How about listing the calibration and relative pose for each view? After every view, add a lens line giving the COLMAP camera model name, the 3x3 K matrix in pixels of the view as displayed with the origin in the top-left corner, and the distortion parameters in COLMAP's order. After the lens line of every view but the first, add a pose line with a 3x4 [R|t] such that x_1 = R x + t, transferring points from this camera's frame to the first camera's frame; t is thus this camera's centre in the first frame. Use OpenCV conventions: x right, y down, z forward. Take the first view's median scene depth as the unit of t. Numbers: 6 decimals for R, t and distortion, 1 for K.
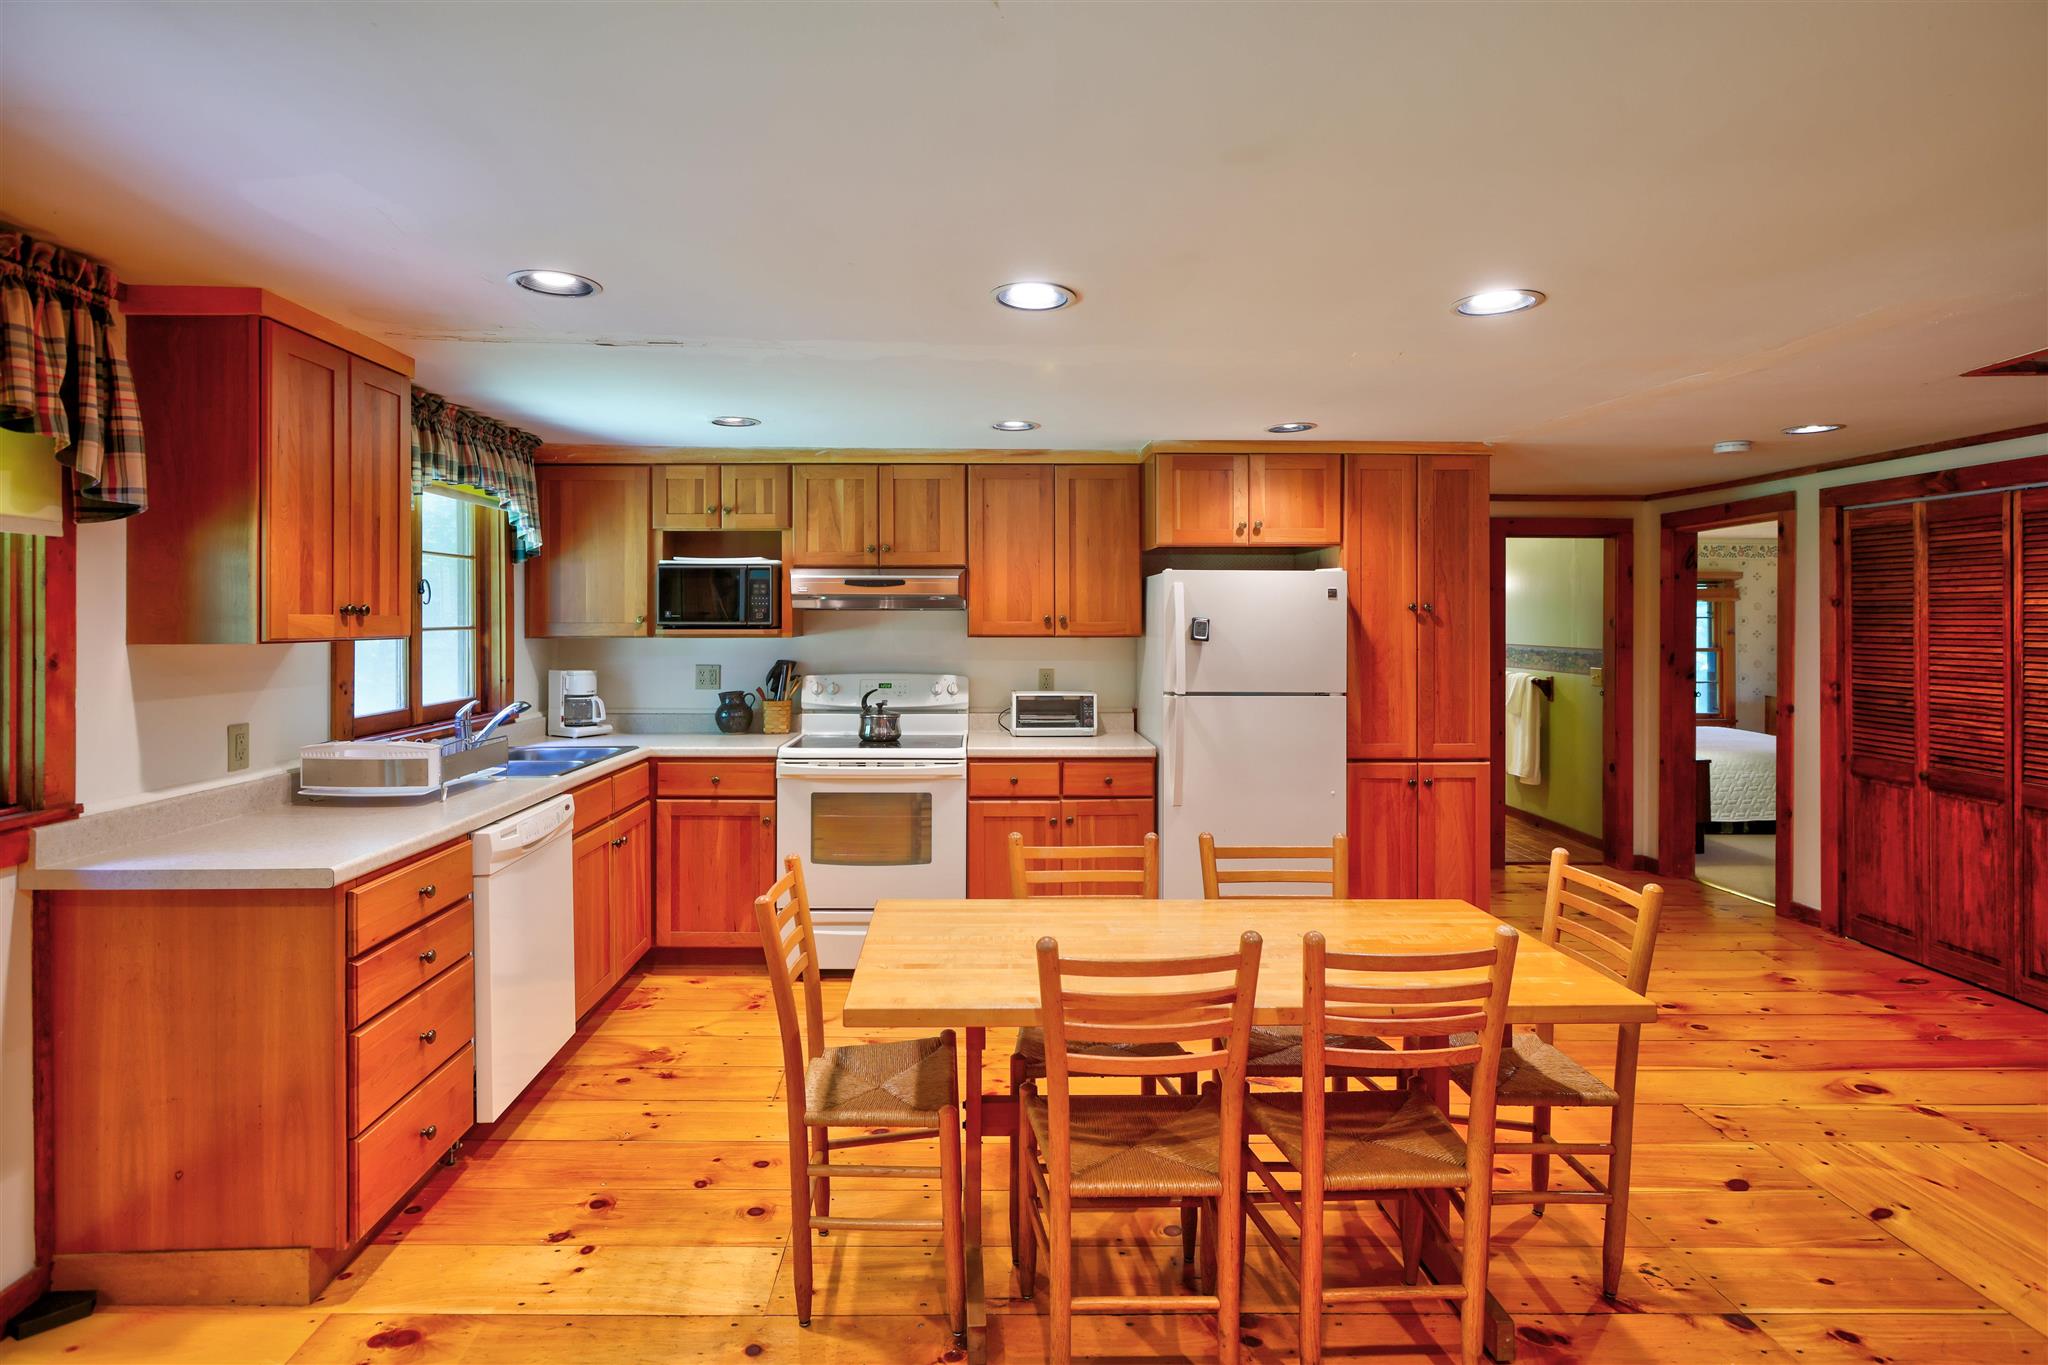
lens RADIAL K [[1049.1, 0, 988.5], [0, 1049.1, 614.0], [0, 0, 1]] dist [0.000248, 0.000266]
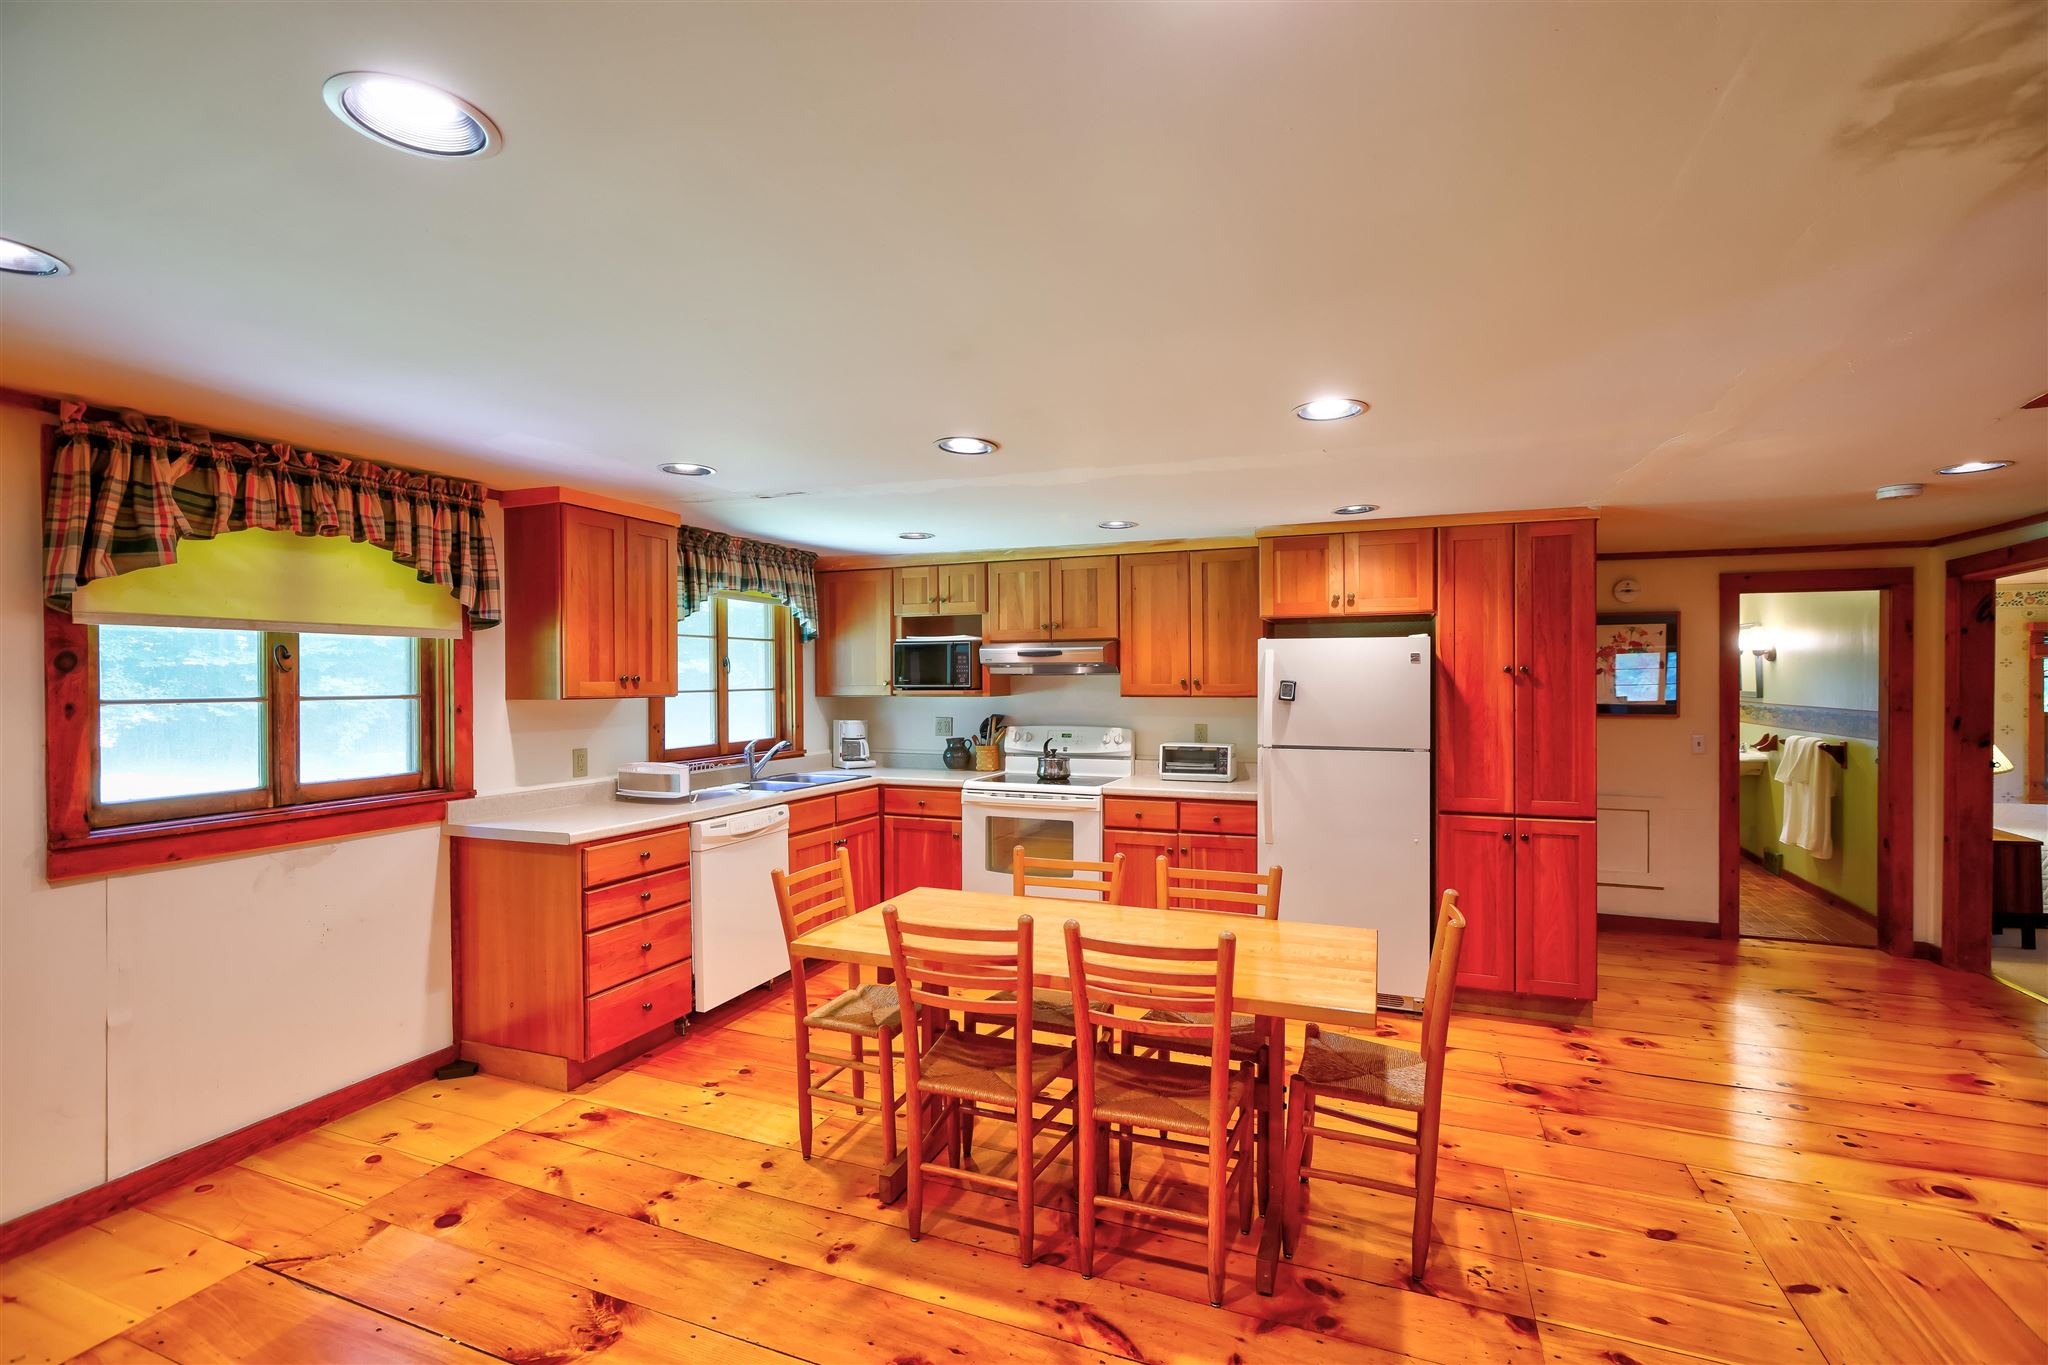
lens RADIAL K [[938.3, 0, 1024.0], [0, 938.3, 682.5], [0, 0, 1]] dist [0.000173, 0.001123]
pose [[0.922098, -0.002899, -0.386944, 0.320342], [0.005883, 0.999961, 0.006528, -0.002489], [0.386911, -0.008295, 0.922080, -0.052062]]
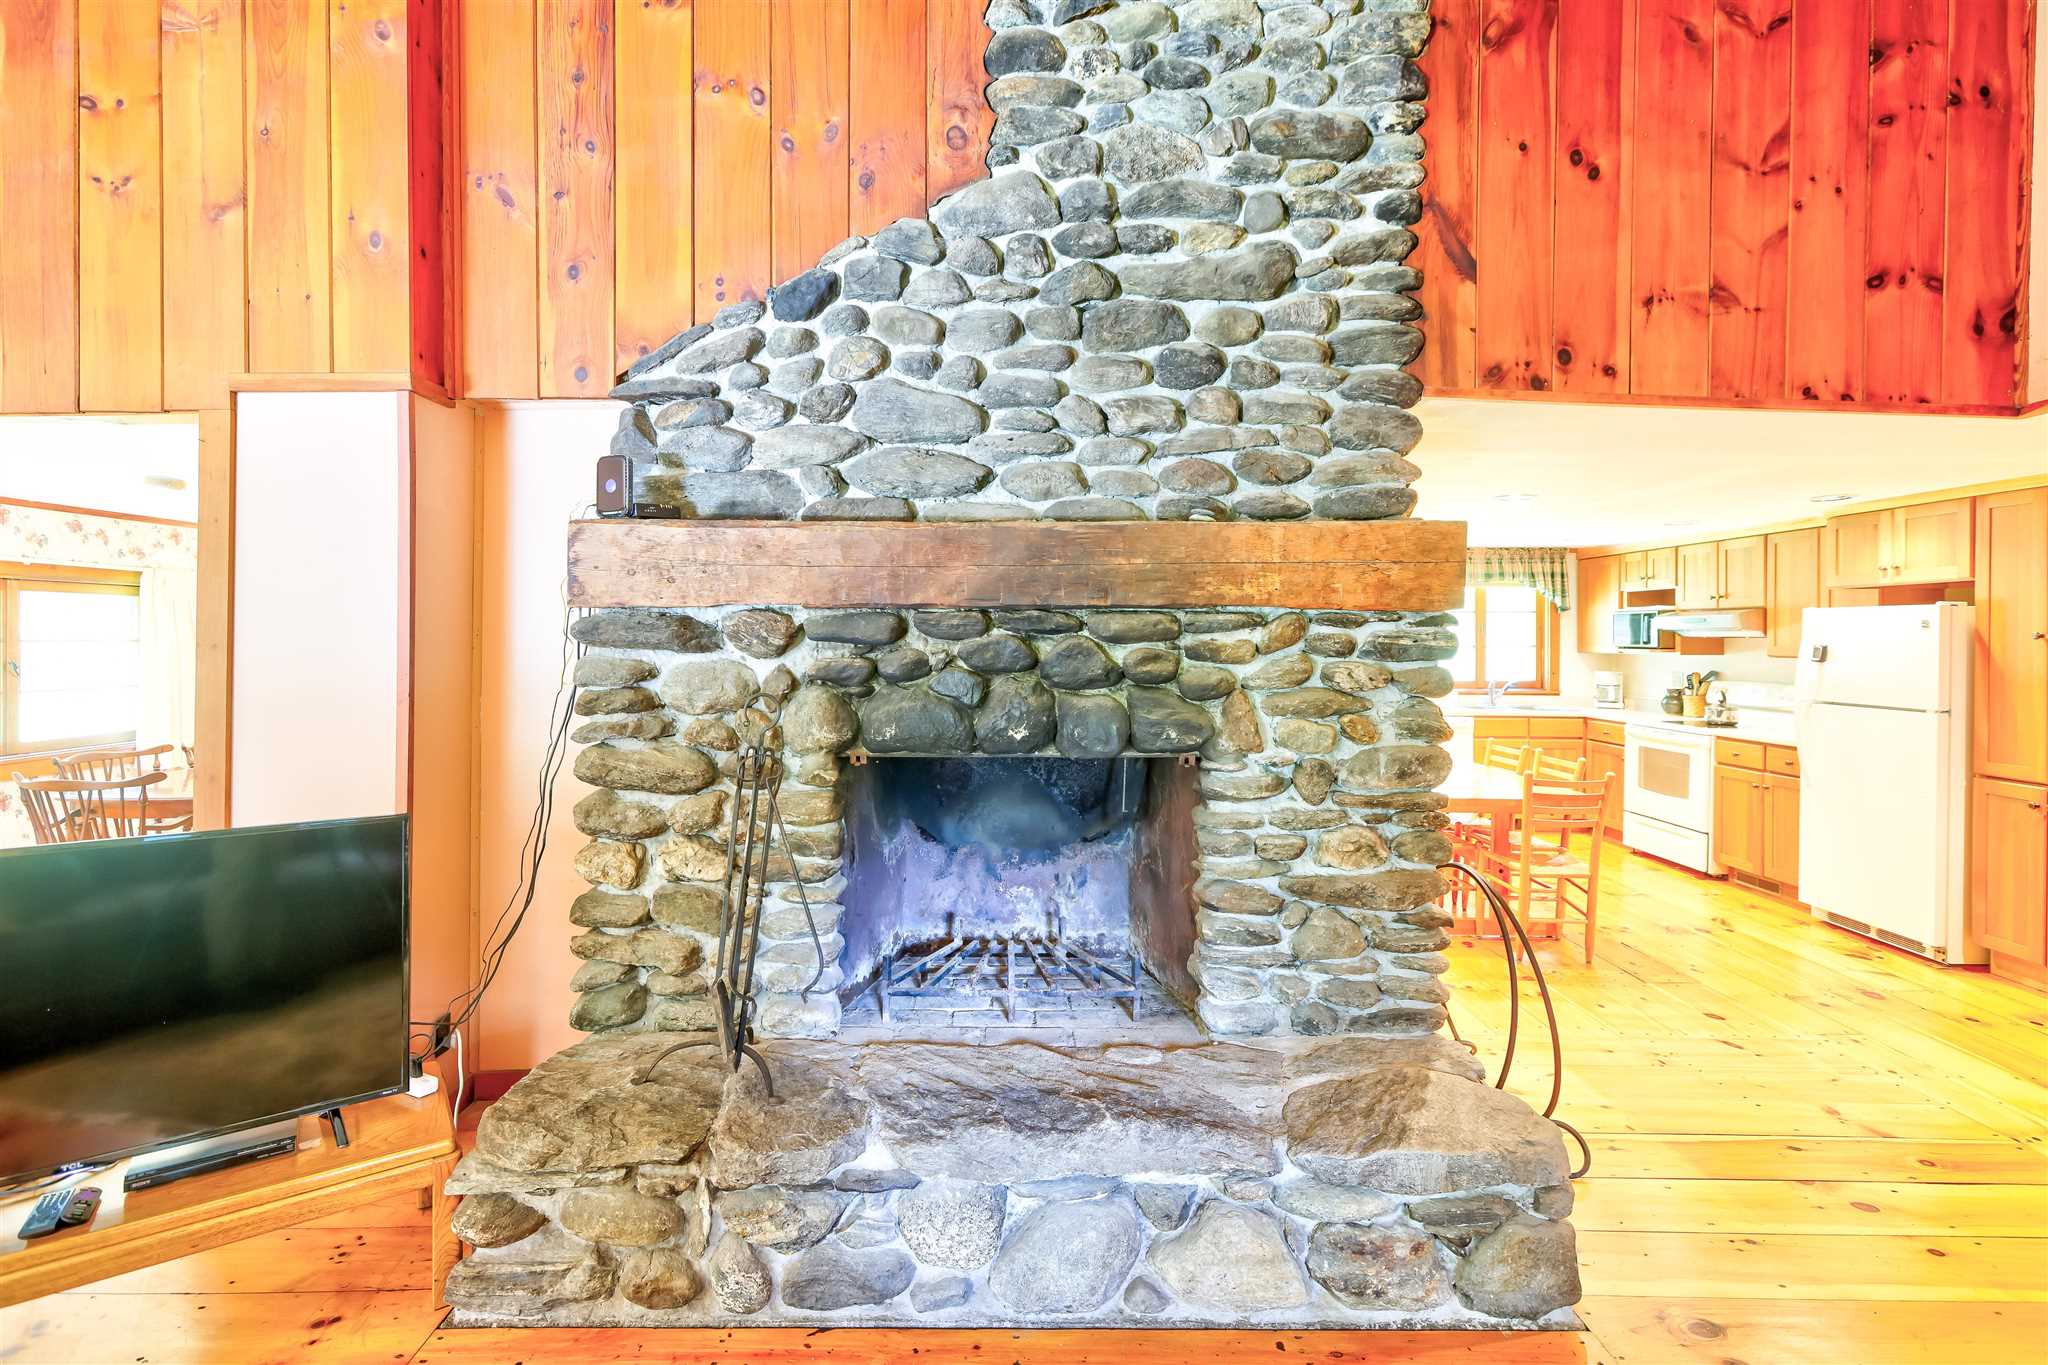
lens RADIAL K [[931.6, 0, 1019.3], [0, 931.6, 641.3], [0, 0, 1]] dist [-0.000053, 0.000070]
pose [[-0.004726, 0.004491, -0.999979, 1.323800], [0.002205, 0.999988, 0.004480, -0.007090], [0.999986, -0.002183, -0.004735, 0.000773]]
